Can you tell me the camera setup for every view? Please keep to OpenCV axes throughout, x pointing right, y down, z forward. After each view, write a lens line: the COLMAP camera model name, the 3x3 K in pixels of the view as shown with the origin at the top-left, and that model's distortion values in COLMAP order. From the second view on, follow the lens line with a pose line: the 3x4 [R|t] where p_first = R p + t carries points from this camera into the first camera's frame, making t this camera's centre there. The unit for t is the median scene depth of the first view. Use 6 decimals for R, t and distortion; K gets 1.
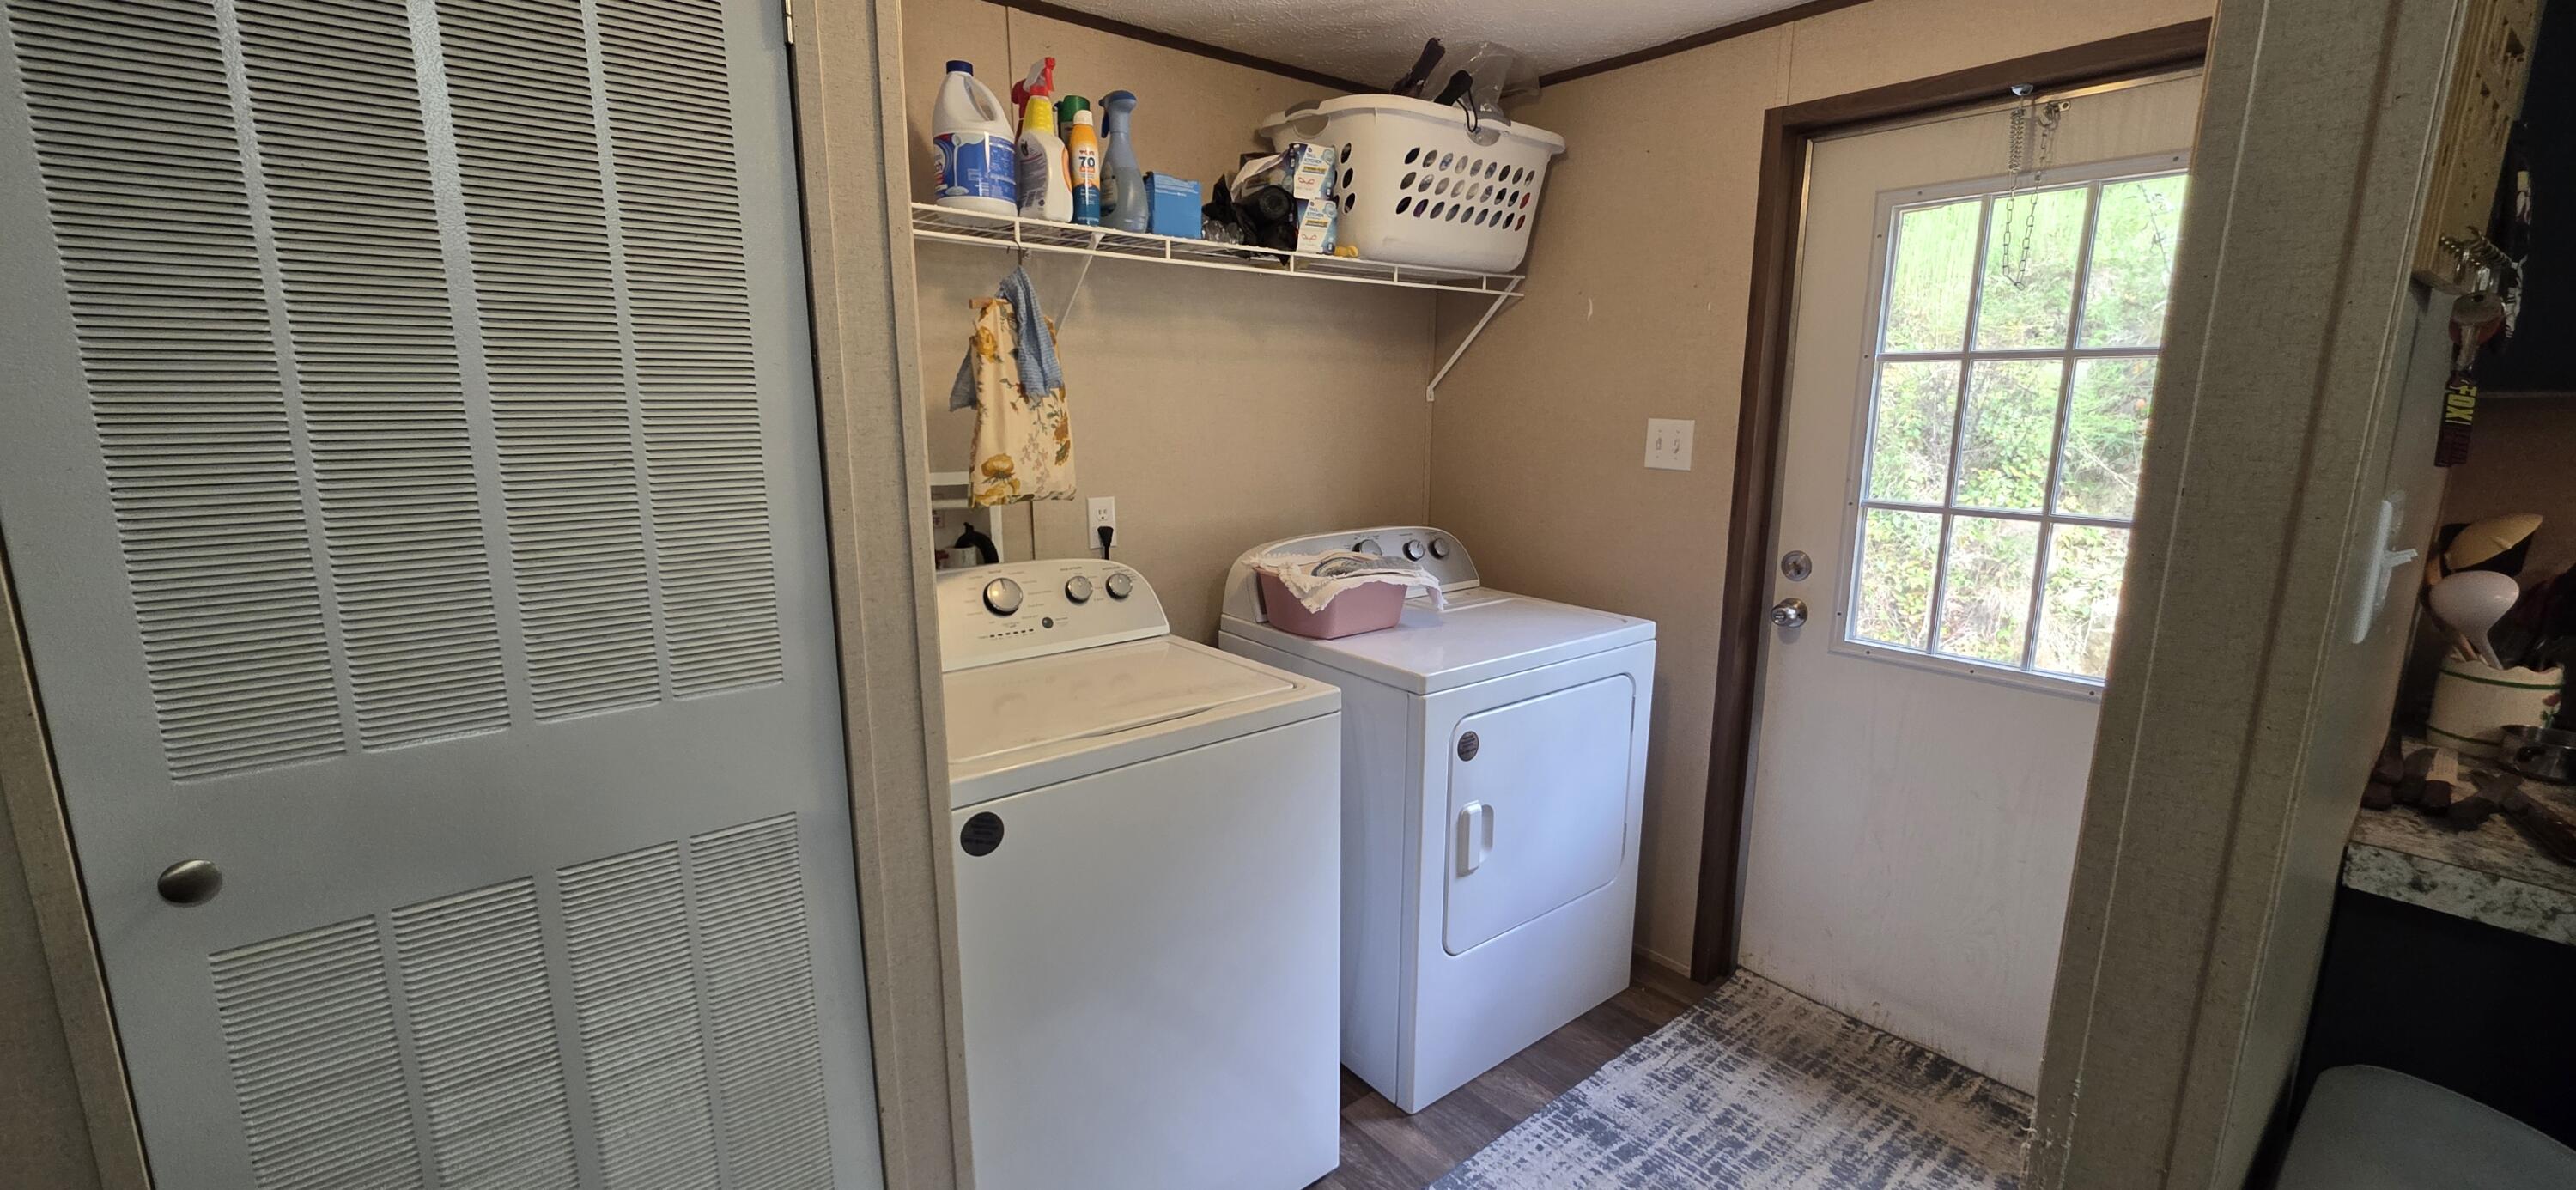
lens RADIAL K [[1023.7, 0, 1280.0], [0, 1023.7, 593.5], [0, 0, 1]] dist [-0.001592, 0.000361]
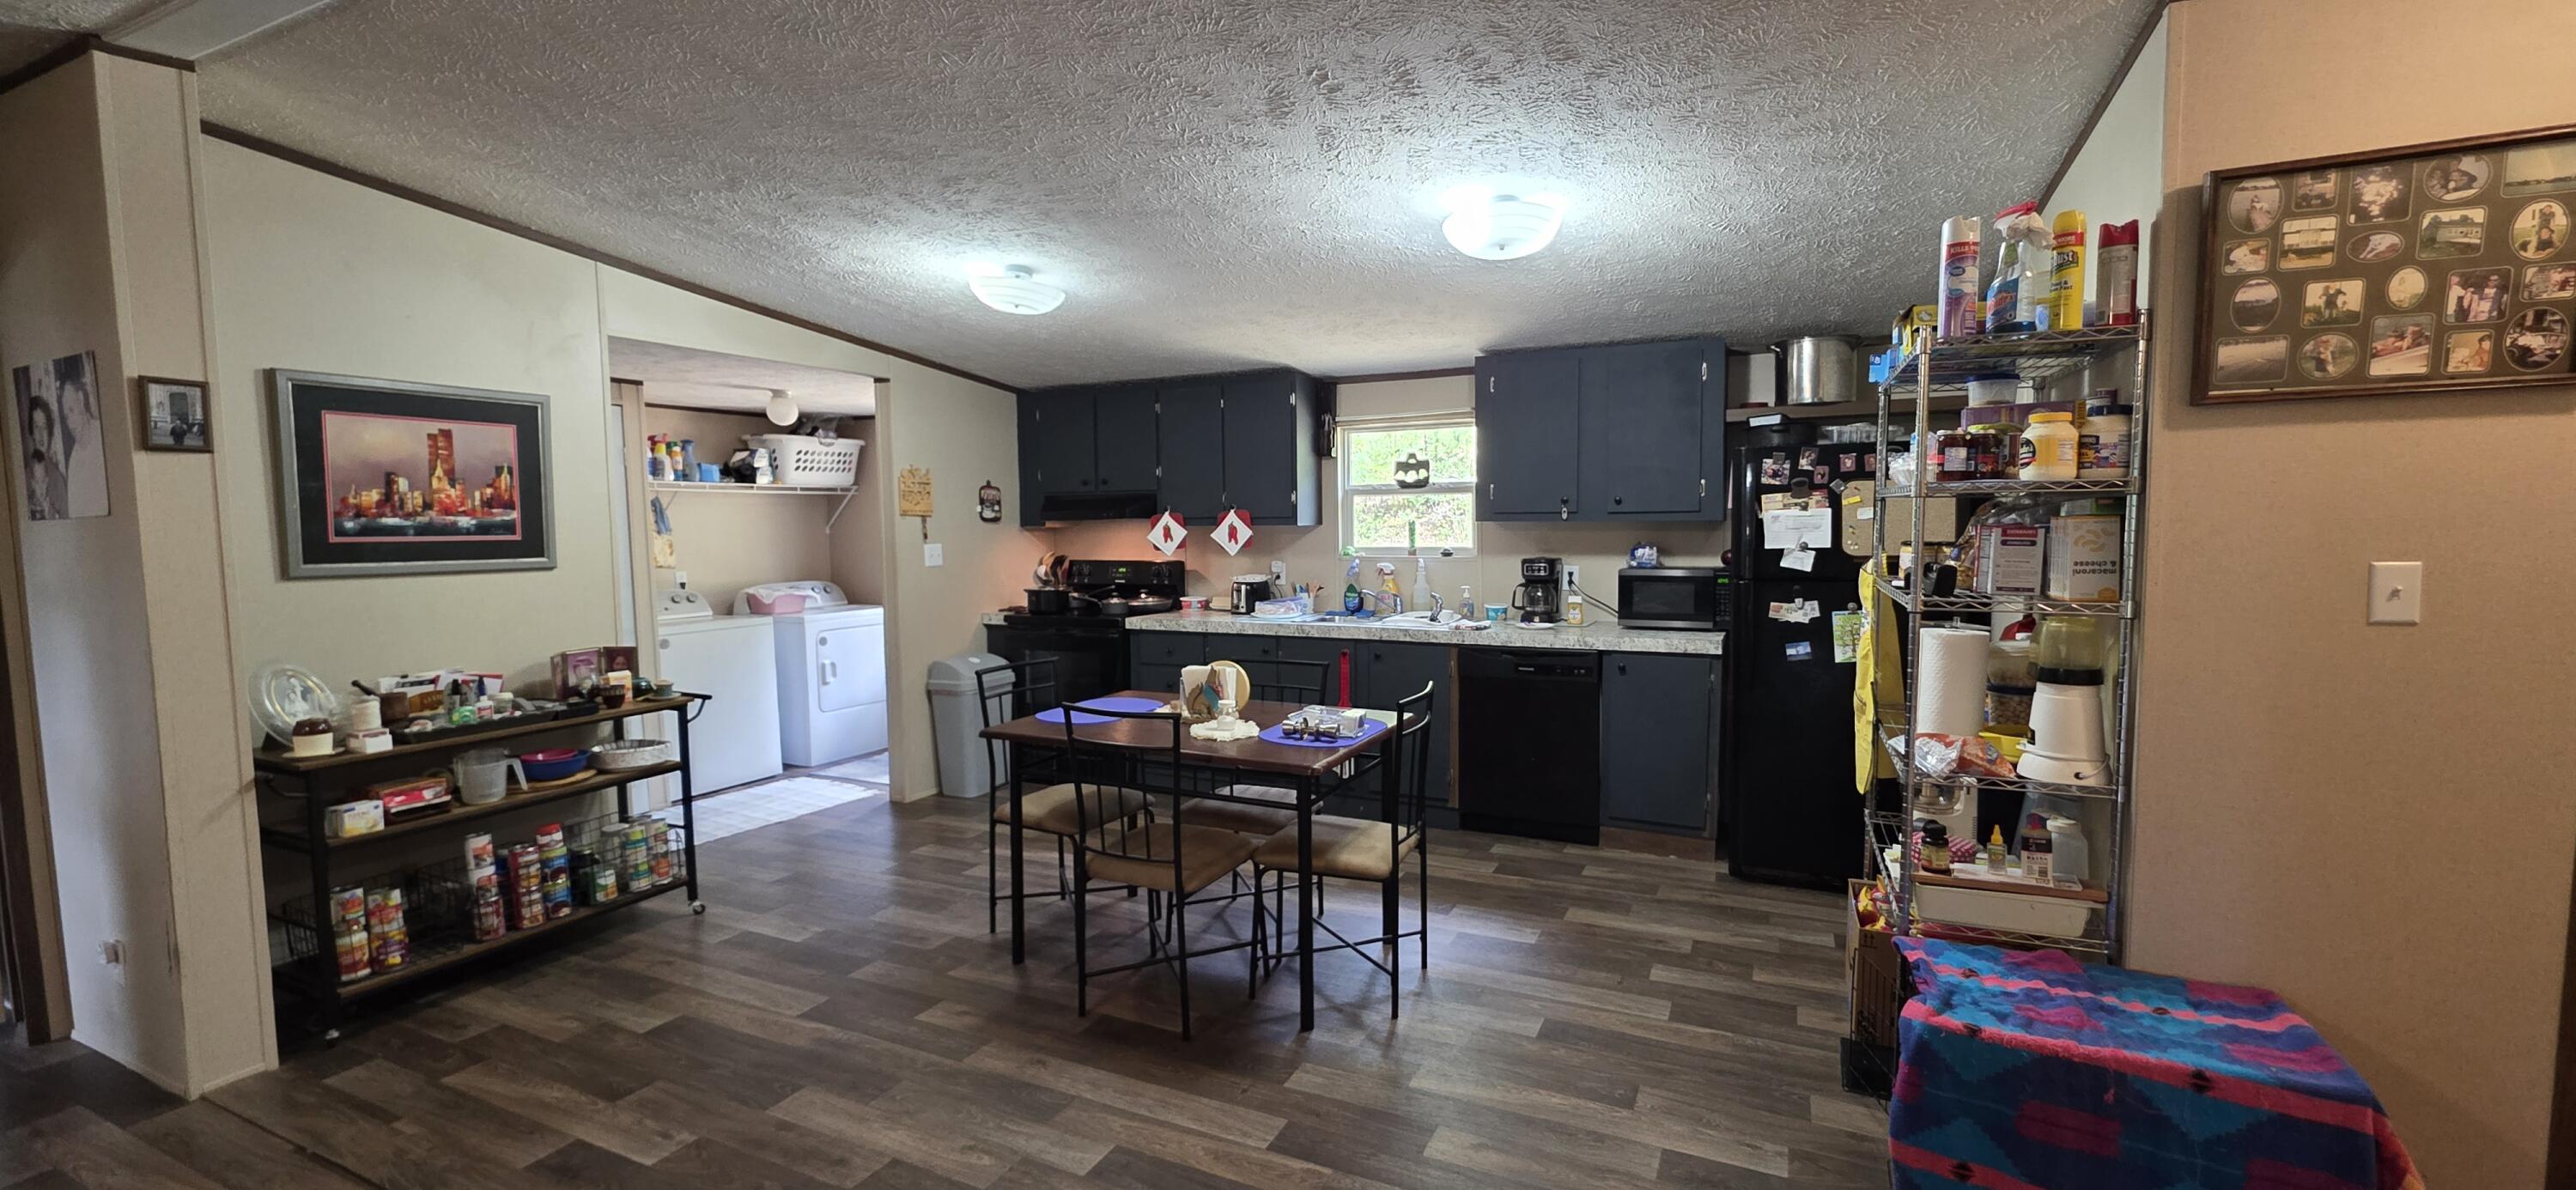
lens RADIAL K [[1023.7, 0, 1294.1], [0, 1023.7, 637.0], [0, 0, 1]] dist [-0.001592, 0.000361]
pose [[0.917235, -0.049021, 0.395319, 0.259442], [0.089048, 0.992518, -0.083537, 0.507205], [-0.388266, 0.111826, 0.914737, -2.342408]]
